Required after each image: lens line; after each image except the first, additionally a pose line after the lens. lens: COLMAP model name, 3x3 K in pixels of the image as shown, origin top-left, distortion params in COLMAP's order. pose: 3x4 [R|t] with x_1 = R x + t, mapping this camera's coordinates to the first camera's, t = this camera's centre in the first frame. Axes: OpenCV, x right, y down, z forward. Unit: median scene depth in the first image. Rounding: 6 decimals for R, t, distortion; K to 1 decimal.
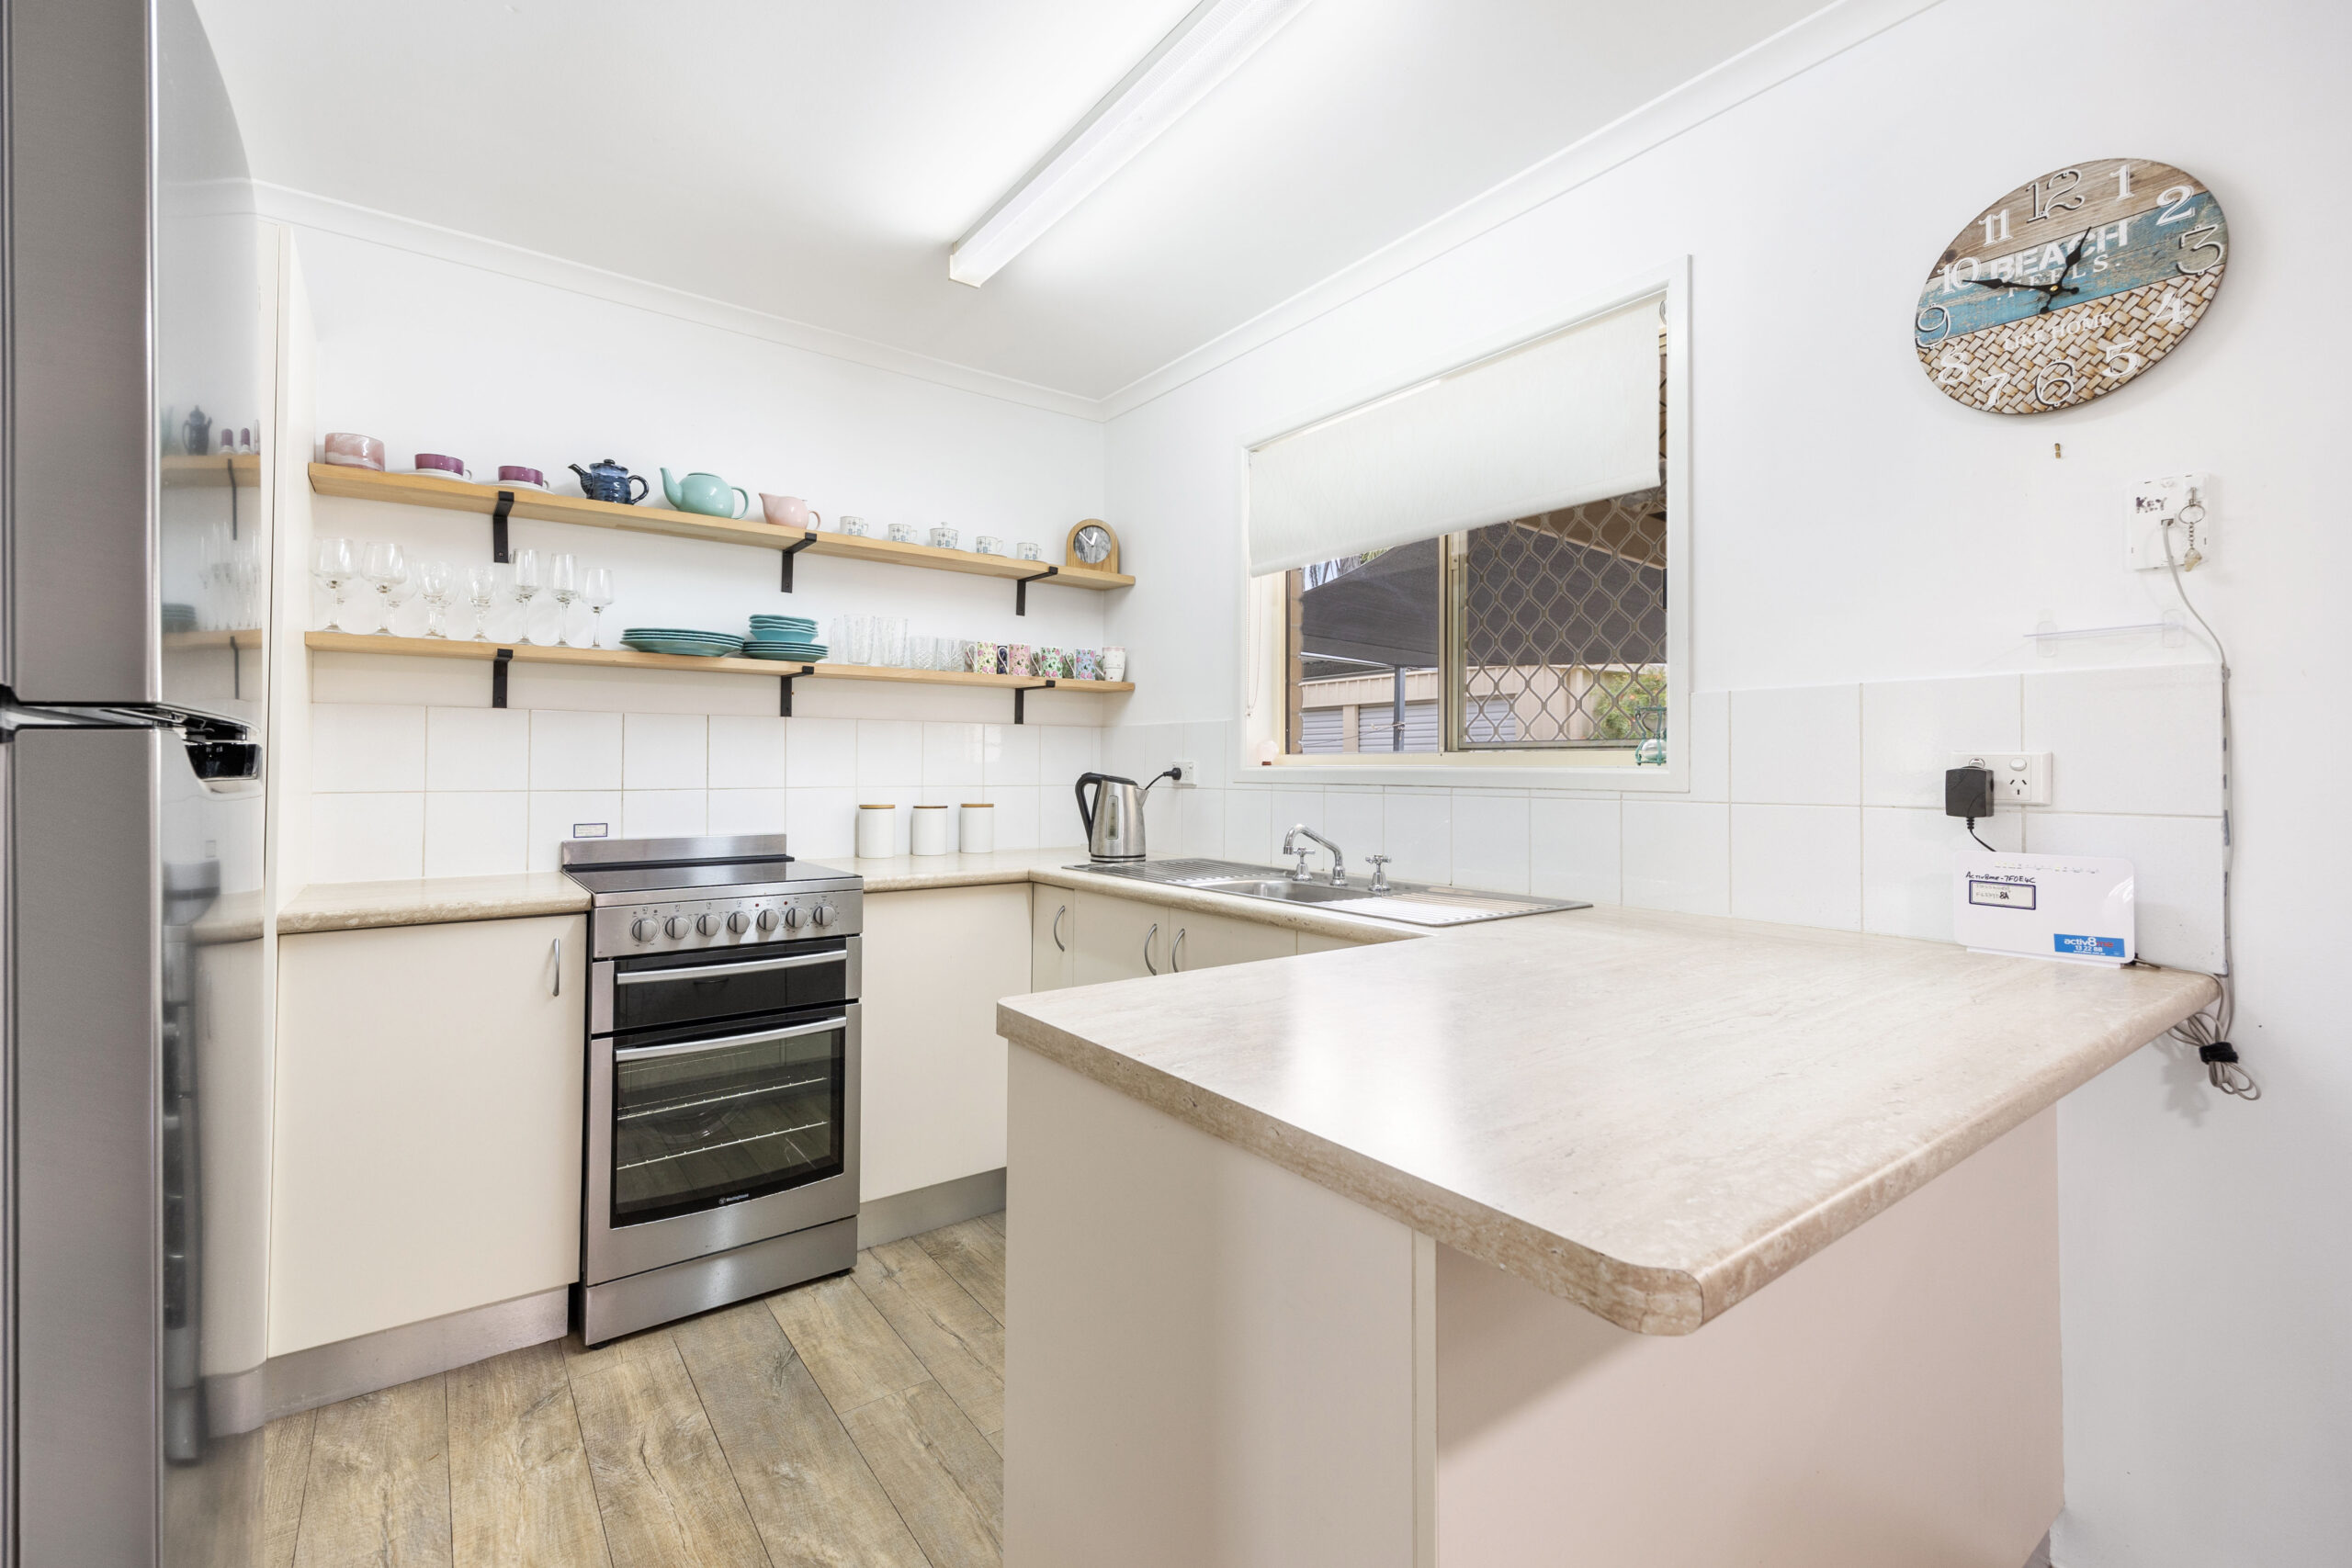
lens RADIAL K [[1004.6, 0, 1181.4], [0, 1004.6, 743.7], [0, 0, 1]] dist [-0.001491, -0.000100]
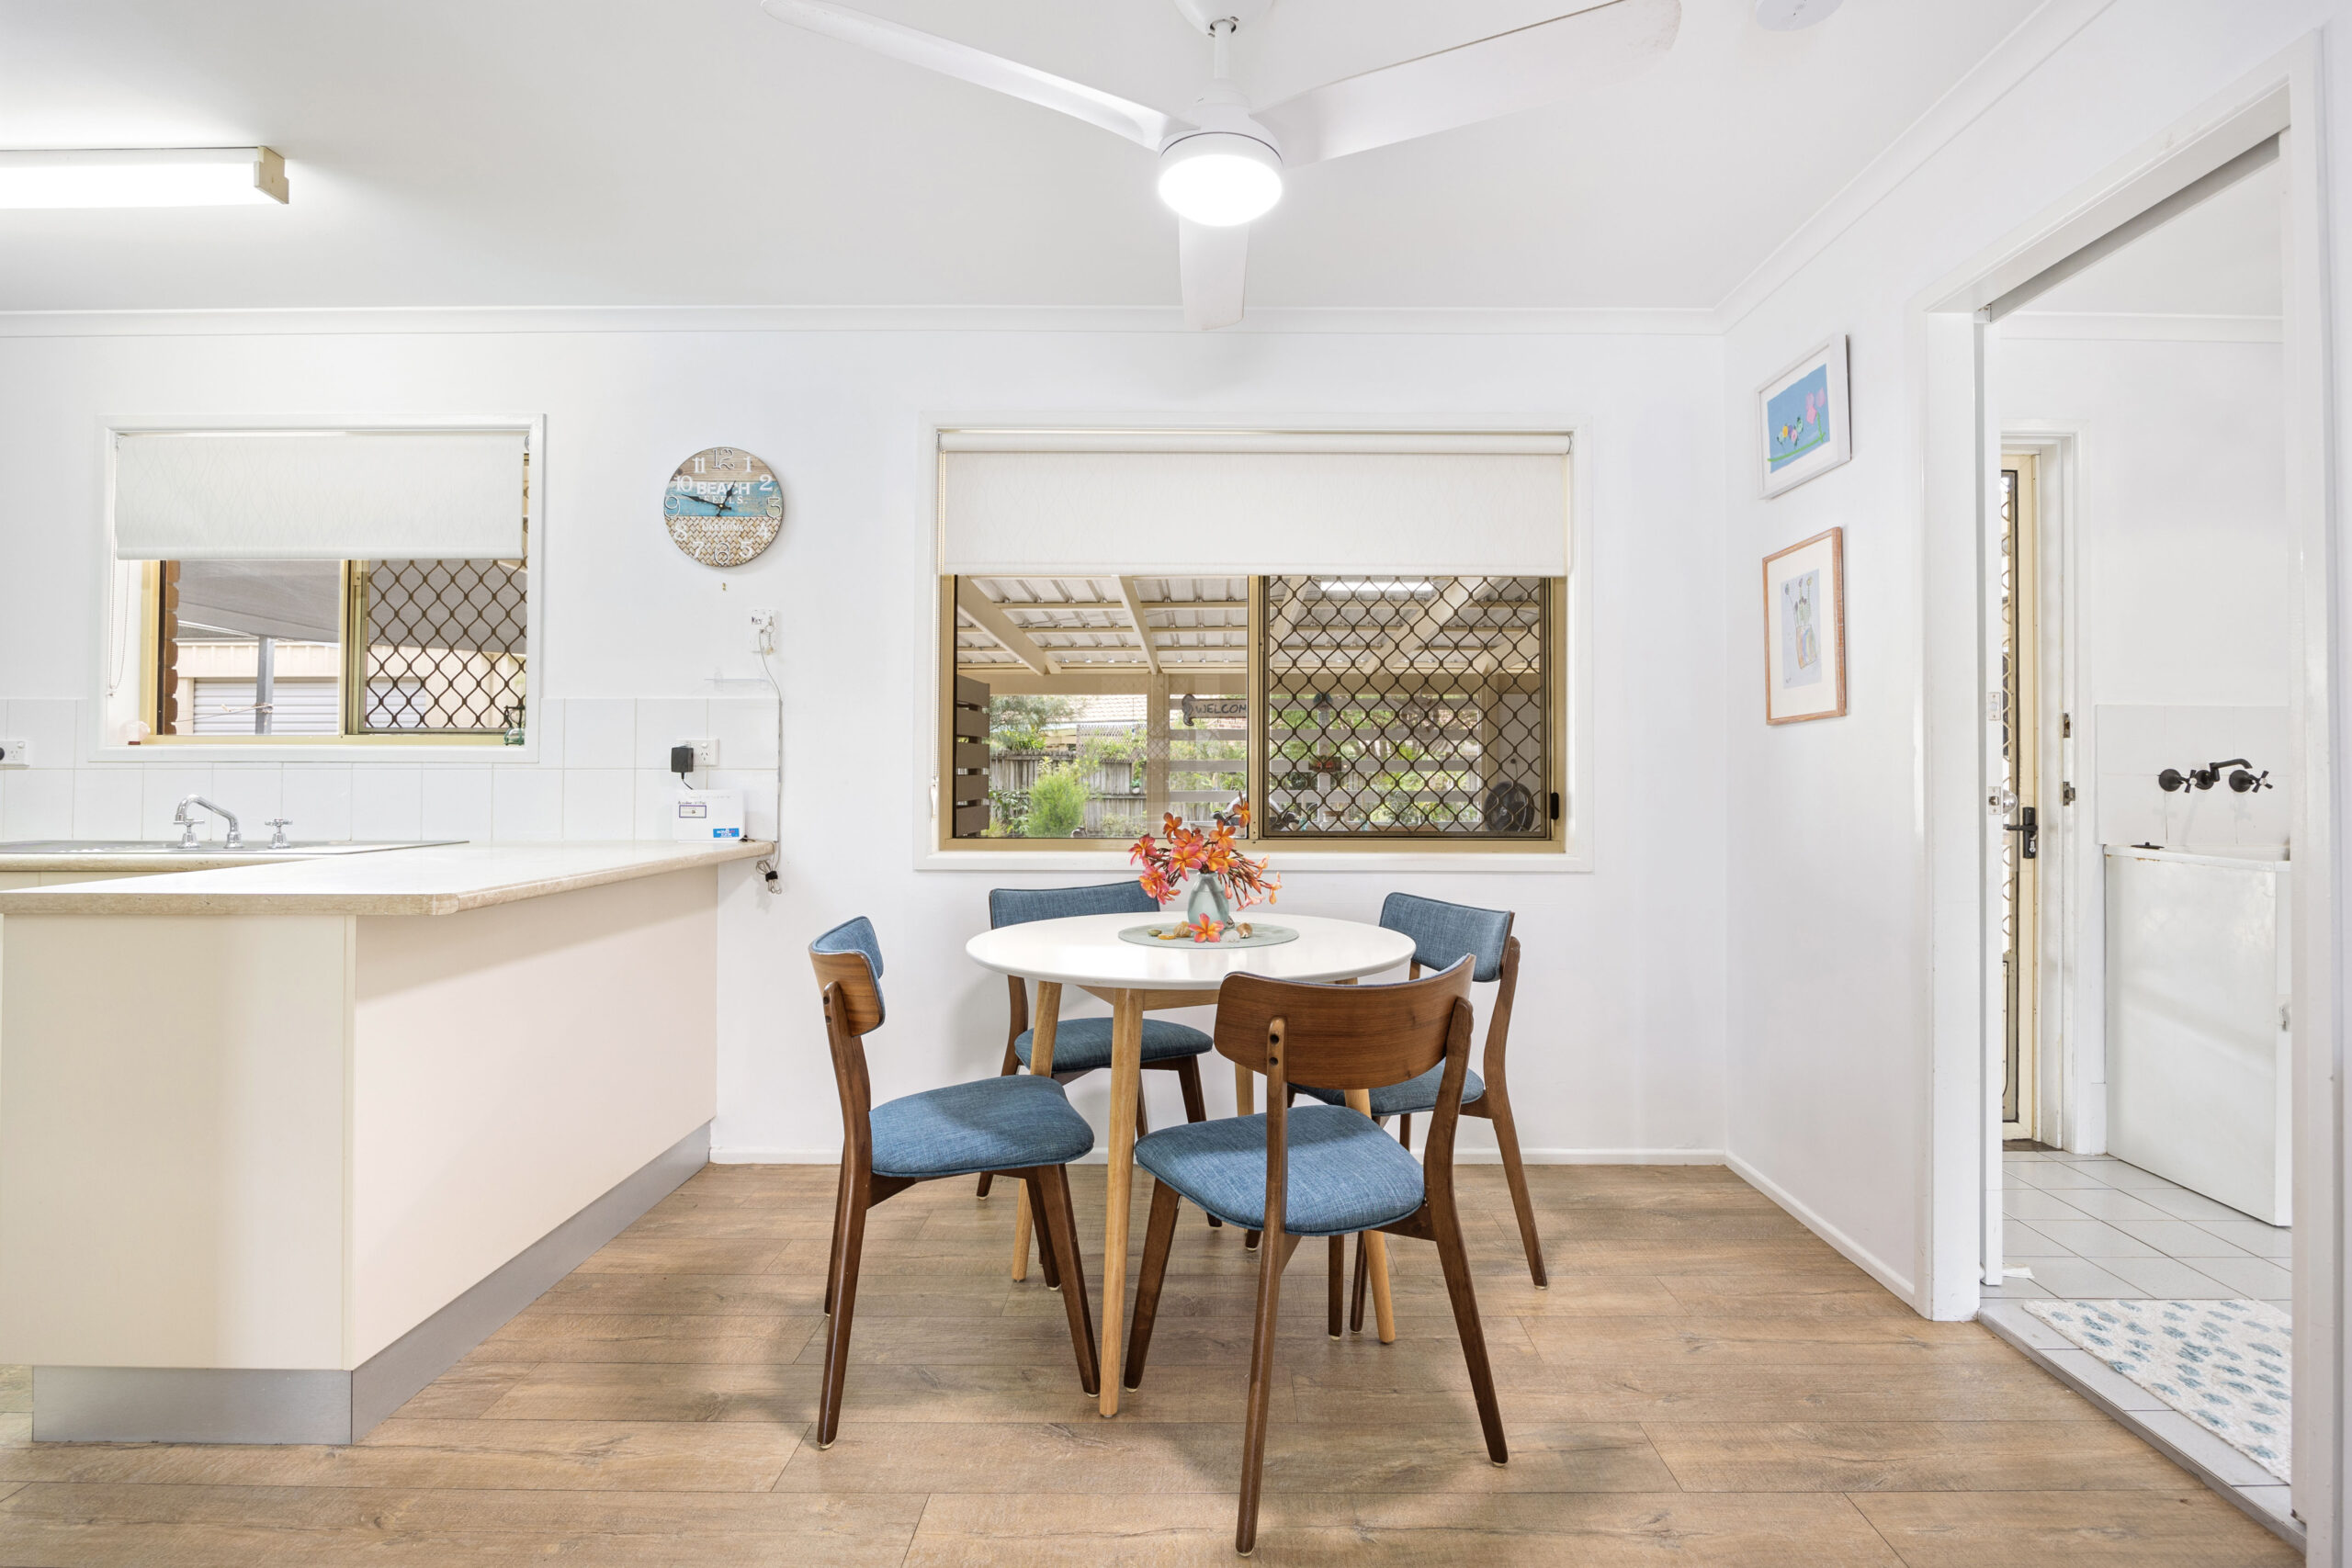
lens RADIAL K [[1127.5, 0, 1179.4], [0, 1127.5, 754.2], [0, 0, 1]] dist [-0.001546, -0.000105]
pose [[0.616973, 0.006568, 0.786957, -0.245538], [-0.018531, 0.999809, 0.006183, 0.006259], [-0.786766, -0.018398, 0.616977, -0.829956]]
